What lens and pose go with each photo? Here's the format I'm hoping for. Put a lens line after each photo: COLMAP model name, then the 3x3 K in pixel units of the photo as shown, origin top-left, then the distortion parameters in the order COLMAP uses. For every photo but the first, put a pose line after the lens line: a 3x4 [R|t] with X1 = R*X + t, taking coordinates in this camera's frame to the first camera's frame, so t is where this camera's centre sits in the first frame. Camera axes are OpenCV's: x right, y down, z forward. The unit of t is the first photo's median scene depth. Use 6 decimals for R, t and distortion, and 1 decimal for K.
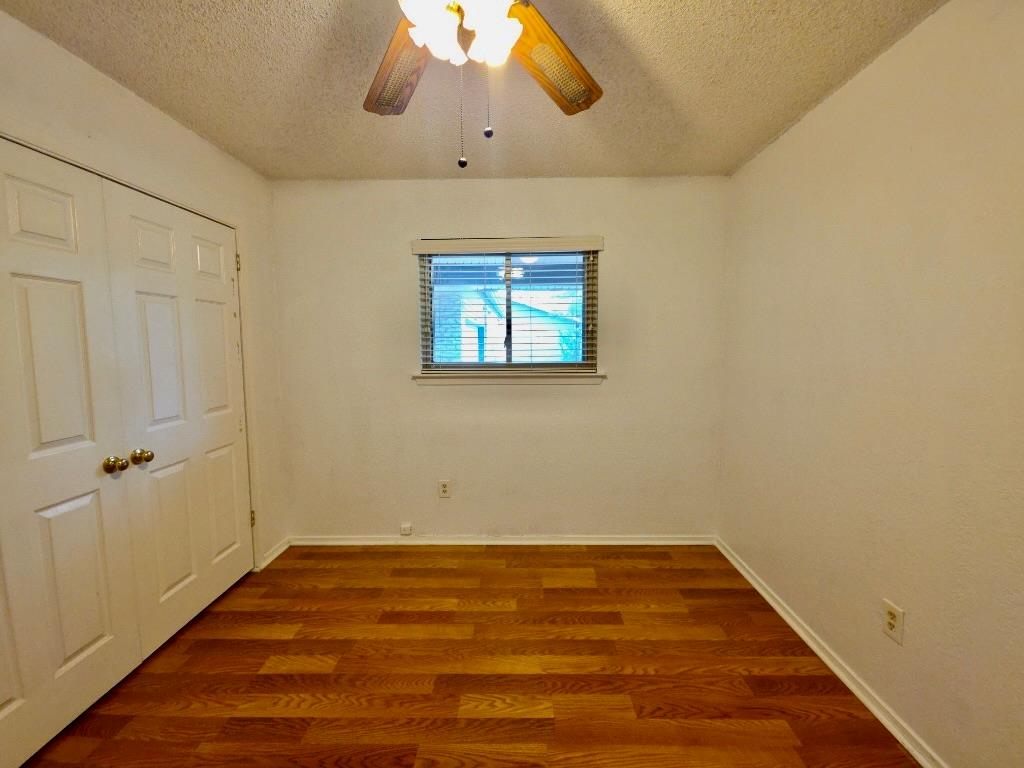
lens RADIAL K [[417.3, 0, 523.0], [0, 417.3, 381.0], [0, 0, 1]] dist [0.007599, -0.004945]
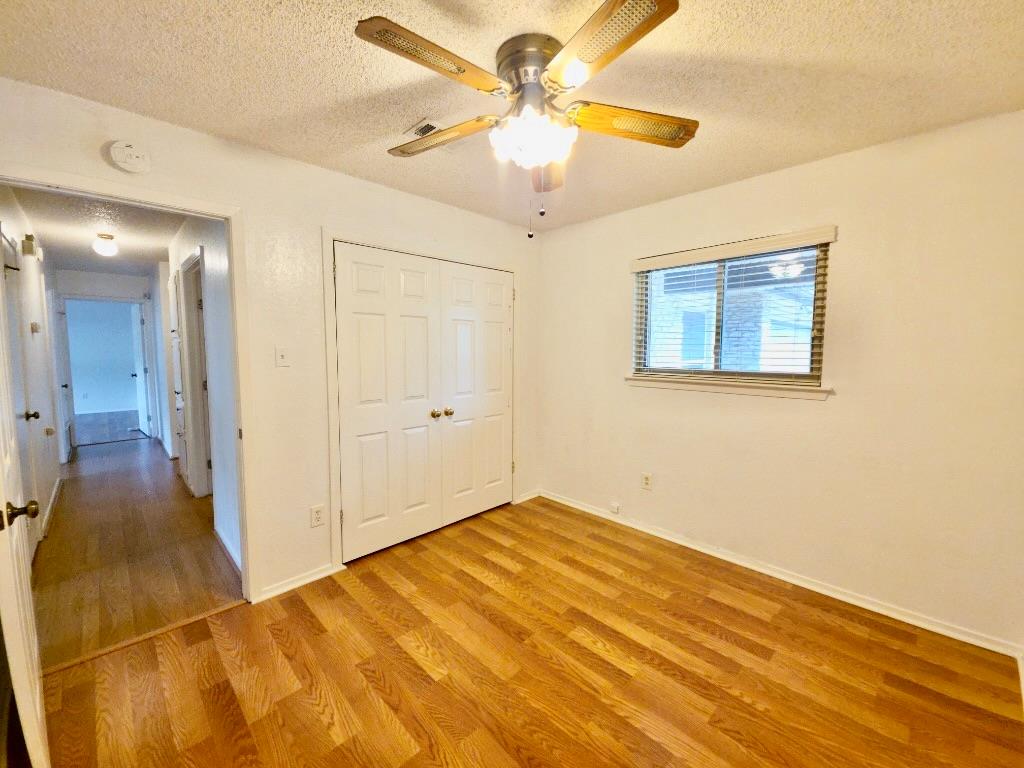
lens RADIAL K [[417.3, 0, 512.2], [0, 417.3, 382.7], [0, 0, 1]] dist [0.007599, -0.004945]
pose [[0.702805, 0.067821, -0.708143, 0.420085], [-0.070927, 0.997165, 0.025109, -0.005692], [0.707838, 0.032580, 0.705623, -0.053122]]
